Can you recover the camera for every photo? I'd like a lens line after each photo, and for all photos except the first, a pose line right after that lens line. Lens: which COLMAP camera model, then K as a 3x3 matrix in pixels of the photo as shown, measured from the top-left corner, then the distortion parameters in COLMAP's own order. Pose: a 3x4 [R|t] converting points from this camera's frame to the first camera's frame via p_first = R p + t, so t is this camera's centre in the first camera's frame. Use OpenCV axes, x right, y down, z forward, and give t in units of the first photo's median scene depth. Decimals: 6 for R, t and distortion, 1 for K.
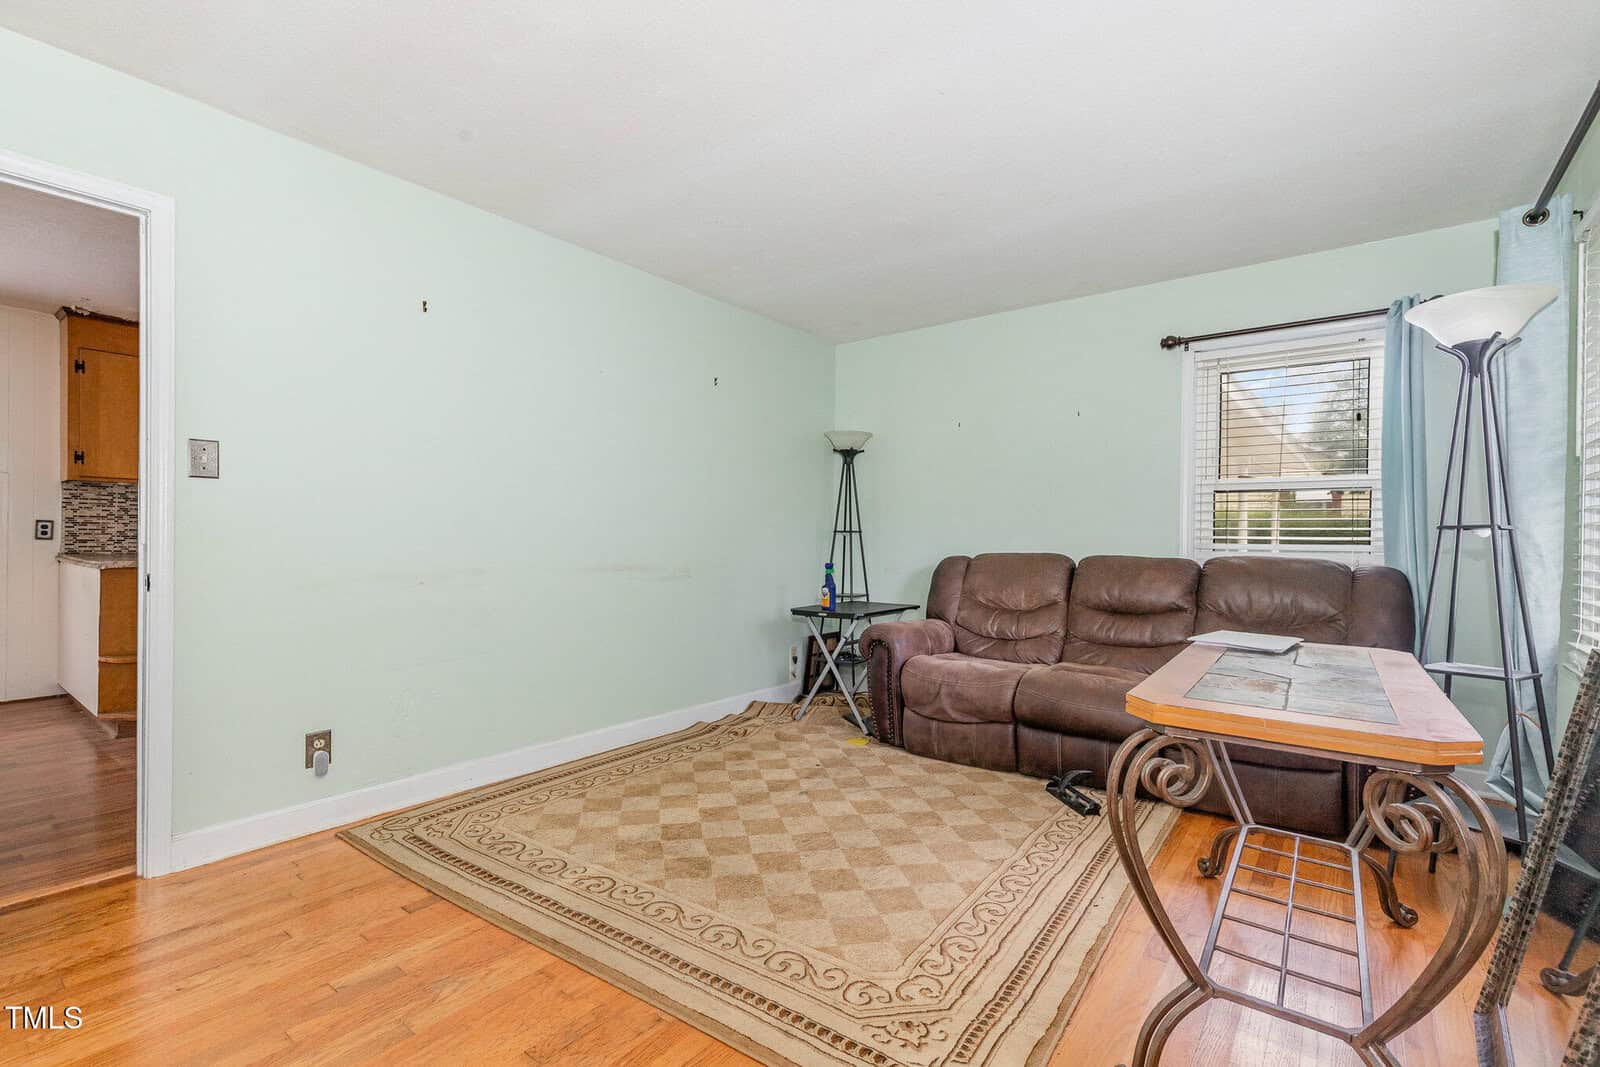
lens RADIAL K [[727.4, 0, 804.4], [0, 727.4, 539.3], [0, 0, 1]] dist [0.010448, -0.002246]
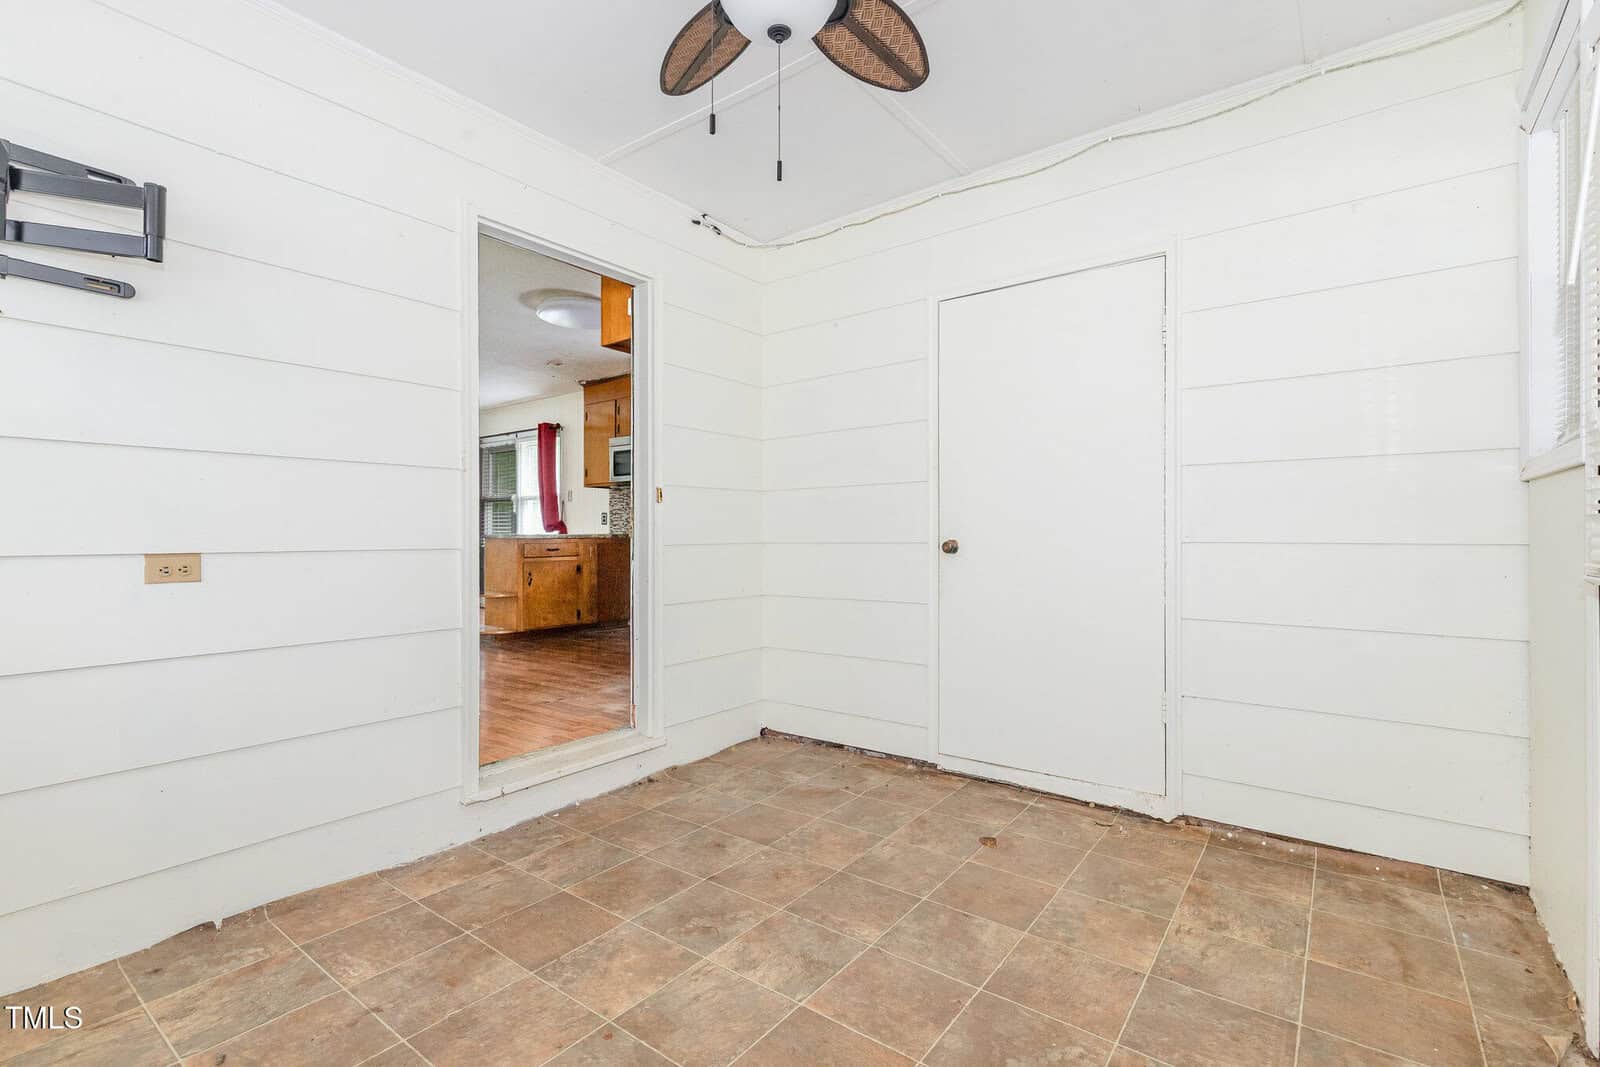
lens RADIAL K [[727.4, 0, 793.1], [0, 727.4, 538.3], [0, 0, 1]] dist [0.010448, -0.002246]
pose [[-0.002875, -0.008337, -0.999961, 0.733381], [-0.000582, 0.999965, -0.008336, 0.054600], [0.999996, 0.000558, -0.002880, 1.756972]]
